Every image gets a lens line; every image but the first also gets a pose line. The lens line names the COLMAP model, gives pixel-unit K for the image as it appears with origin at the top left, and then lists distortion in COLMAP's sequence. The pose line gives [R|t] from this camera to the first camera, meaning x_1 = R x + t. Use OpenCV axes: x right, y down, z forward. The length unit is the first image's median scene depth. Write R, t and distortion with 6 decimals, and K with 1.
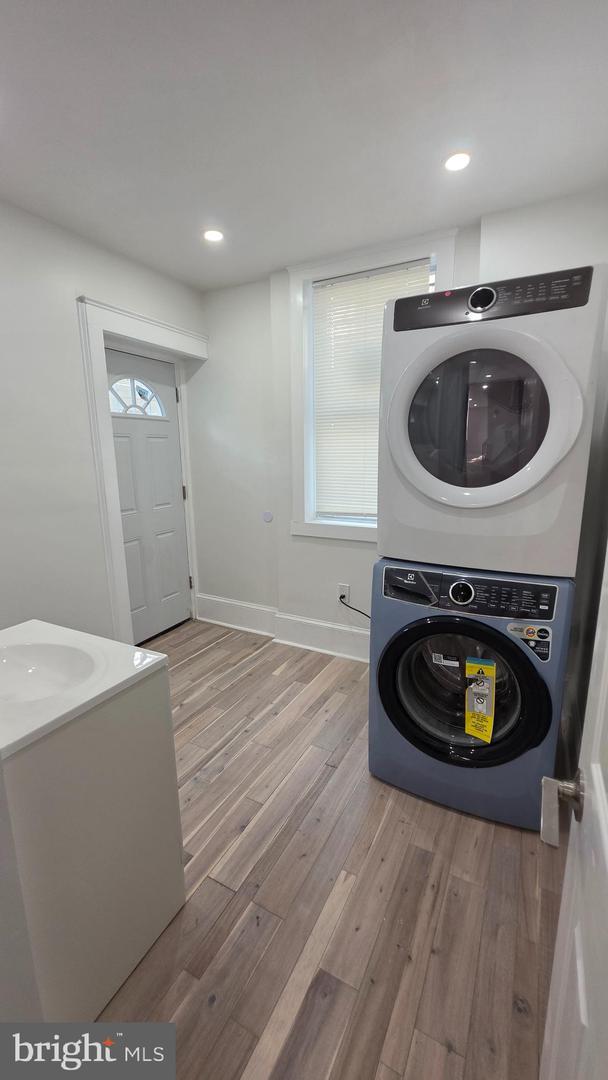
lens RADIAL K [[436.5, 0, 303.5], [0, 436.5, 540.0], [0, 0, 1]] dist [-0.000981, -0.000125]
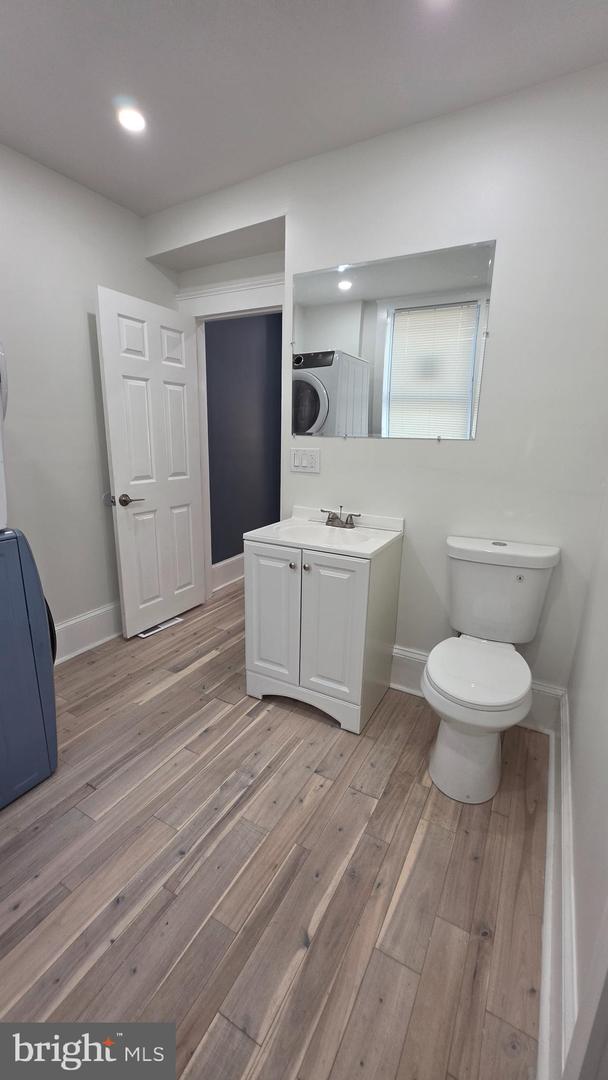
lens RADIAL K [[436.5, 0, 305.0], [0, 436.5, 538.4], [0, 0, 1]] dist [-0.000981, -0.000125]
pose [[-0.999806, -0.016095, 0.011398, -0.369698], [-0.009754, 0.905843, 0.423501, -0.282094], [-0.017141, 0.423308, -0.905824, 1.656595]]
